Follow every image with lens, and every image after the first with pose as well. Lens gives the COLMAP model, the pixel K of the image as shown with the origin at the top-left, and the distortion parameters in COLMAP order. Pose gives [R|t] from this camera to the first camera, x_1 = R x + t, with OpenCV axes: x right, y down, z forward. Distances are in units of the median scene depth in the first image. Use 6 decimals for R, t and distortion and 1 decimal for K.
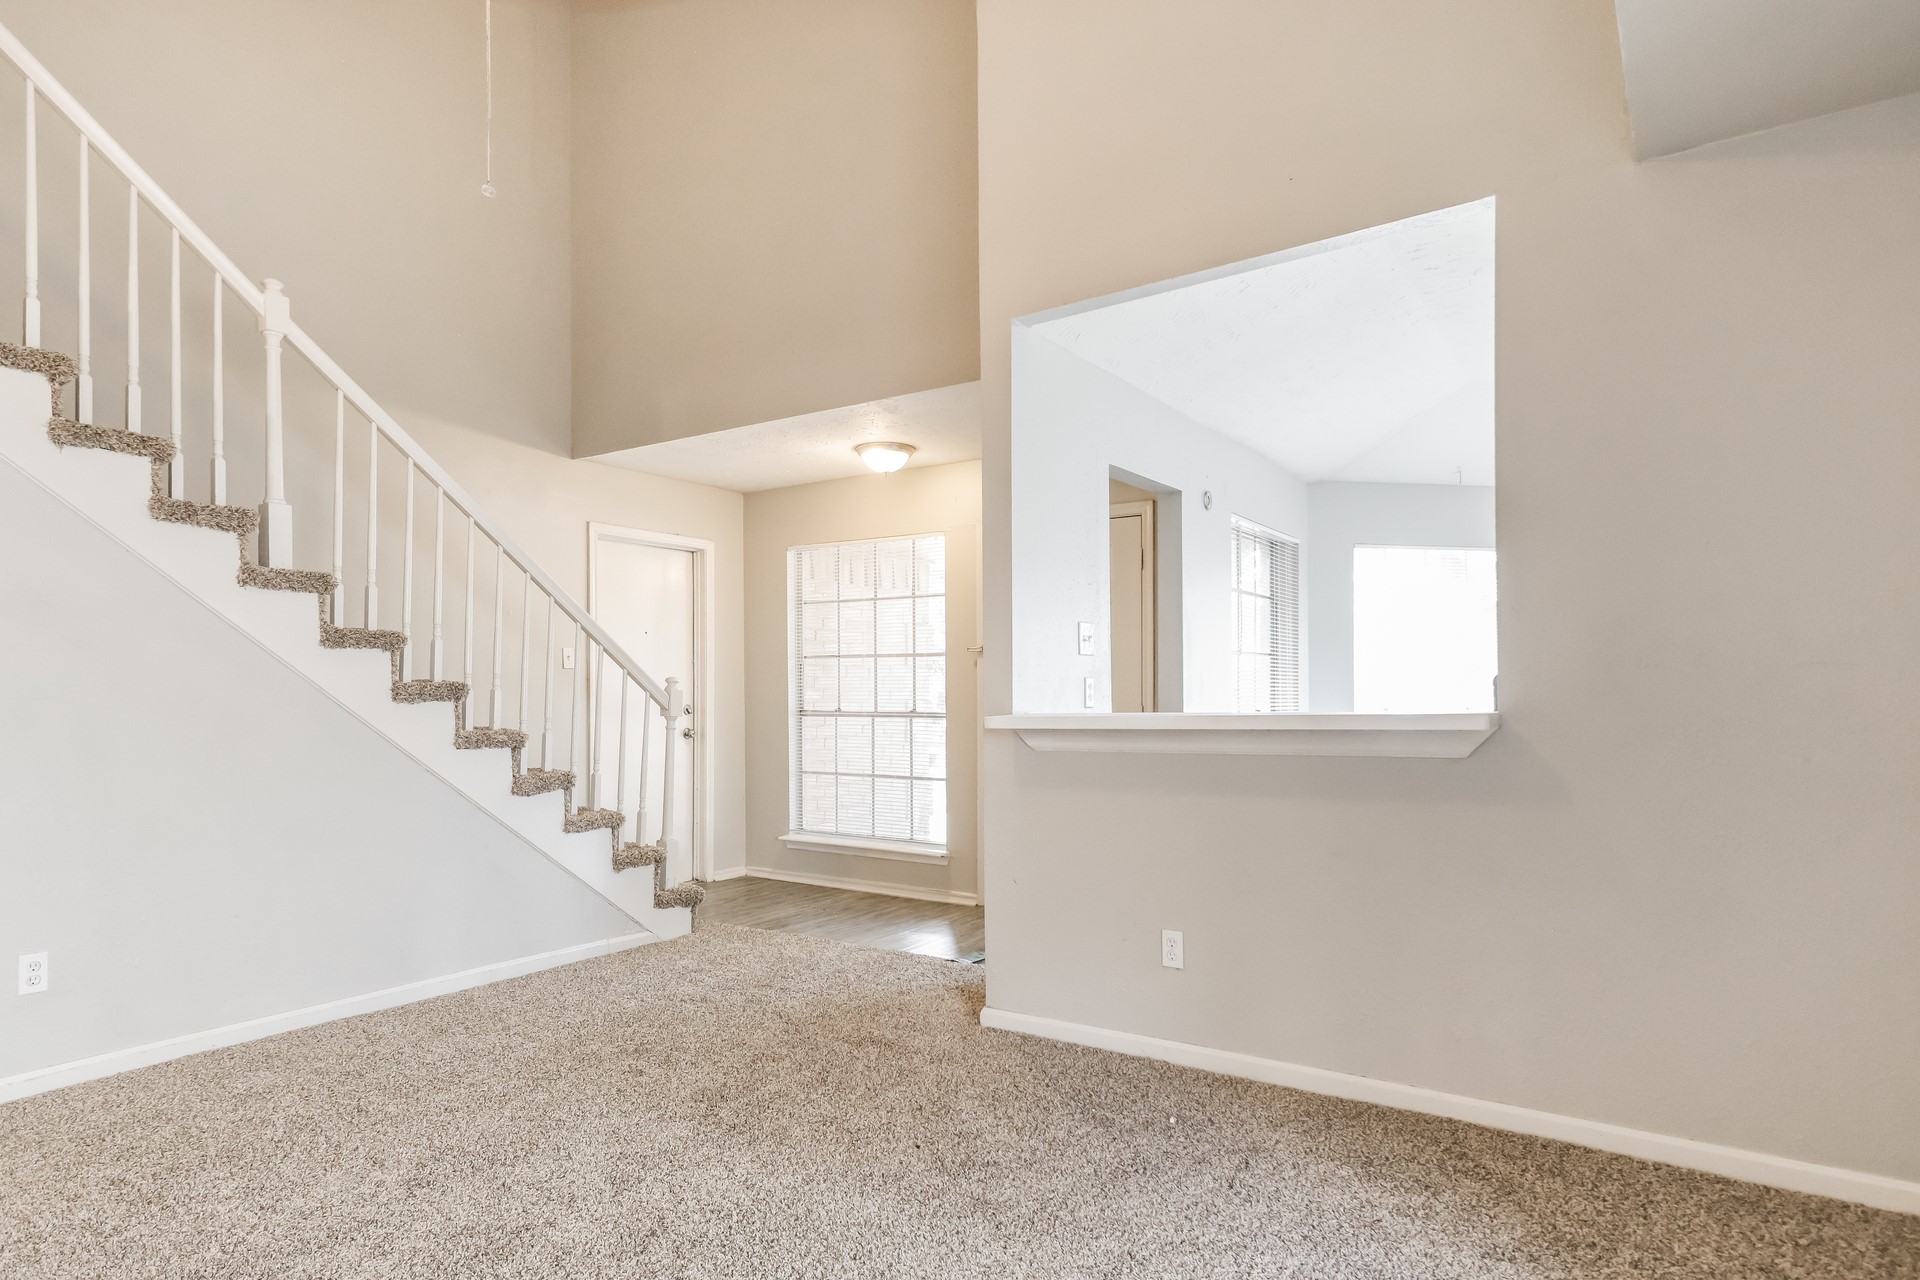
lens RADIAL K [[1085.7, 0, 959.4], [0, 1085.7, 683.8], [0, 0, 1]] dist [-0.003505, -0.000640]
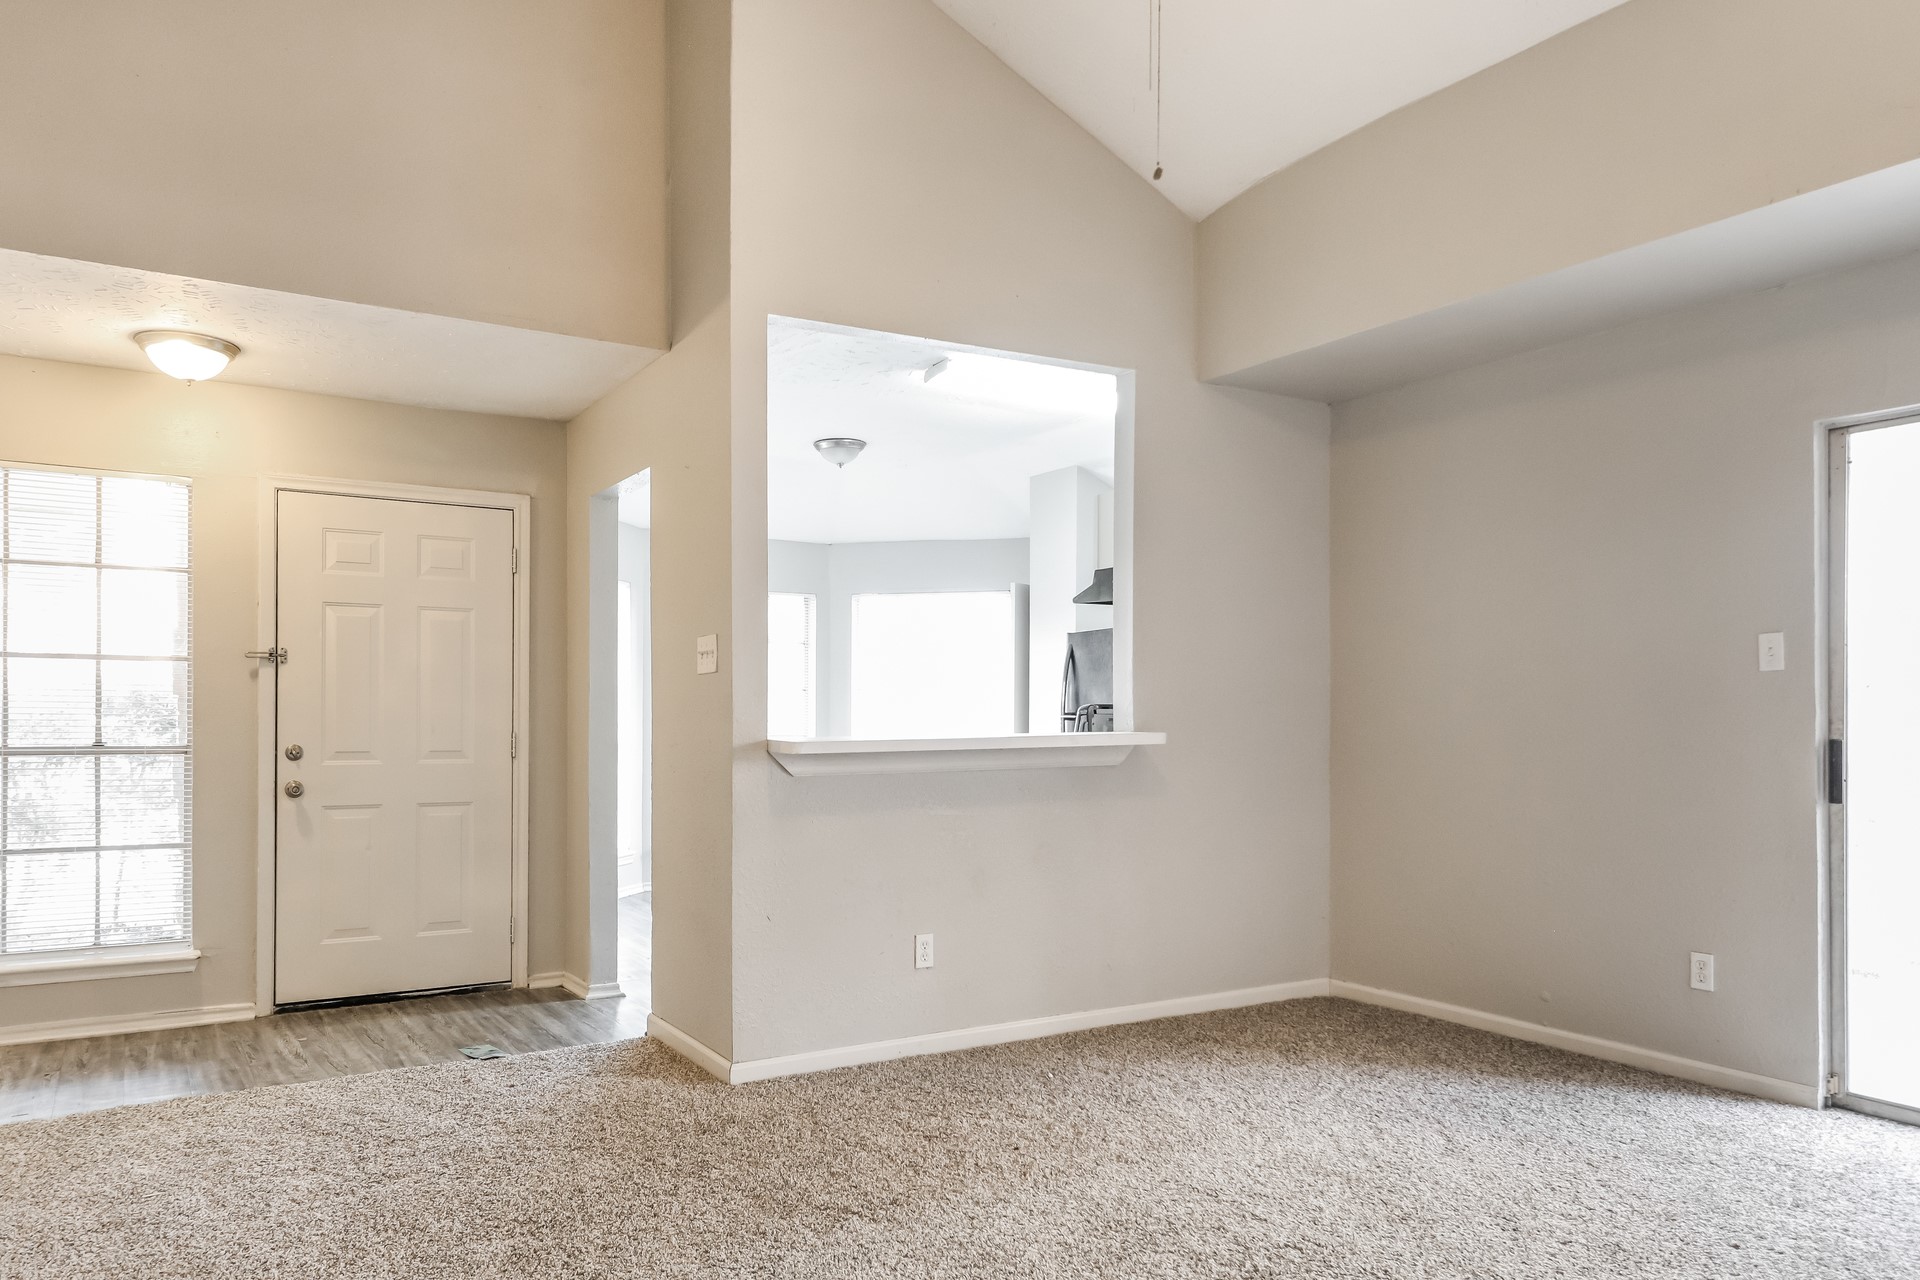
lens RADIAL K [[1235.0, 0, 955.3], [0, 1235.0, 716.7], [0, 0, 1]] dist [0.002617, -0.000282]
pose [[0.423429, 0.007592, 0.905898, -0.839441], [-0.010396, 0.999940, -0.003521, 0.010870], [-0.905870, -0.007927, 0.423482, 0.405727]]
